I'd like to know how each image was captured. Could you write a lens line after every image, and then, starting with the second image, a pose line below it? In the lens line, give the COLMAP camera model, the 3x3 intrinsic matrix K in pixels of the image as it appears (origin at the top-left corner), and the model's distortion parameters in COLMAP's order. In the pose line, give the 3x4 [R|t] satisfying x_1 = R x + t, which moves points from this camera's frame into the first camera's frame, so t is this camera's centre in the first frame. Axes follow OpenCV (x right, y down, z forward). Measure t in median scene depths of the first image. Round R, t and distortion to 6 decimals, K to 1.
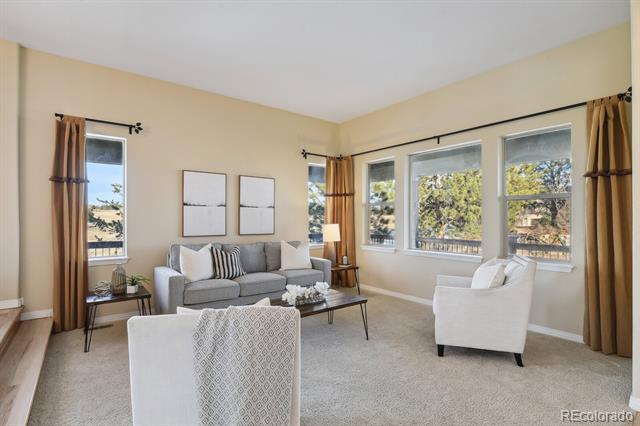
lens RADIAL K [[311.7, 0, 320.2], [0, 311.7, 218.1], [0, 0, 1]] dist [0.003105, -0.003688]
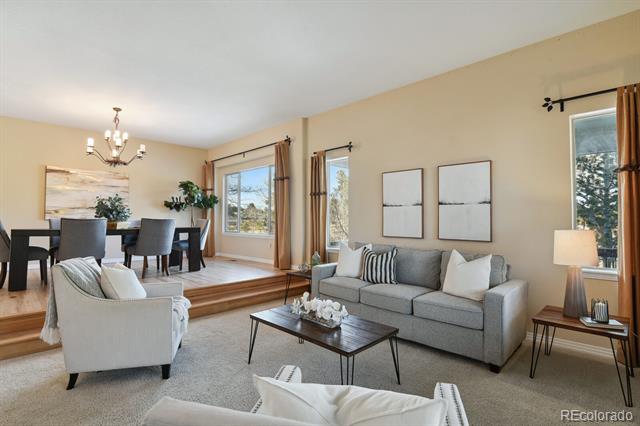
lens RADIAL K [[311.7, 0, 320.4], [0, 311.7, 211.5], [0, 0, 1]] dist [0.003105, -0.003688]
pose [[0.144032, -0.023263, -0.989299, 0.512617], [0.003560, 0.999729, -0.022990, -0.000820], [0.989567, -0.000211, 0.144076, 0.586411]]
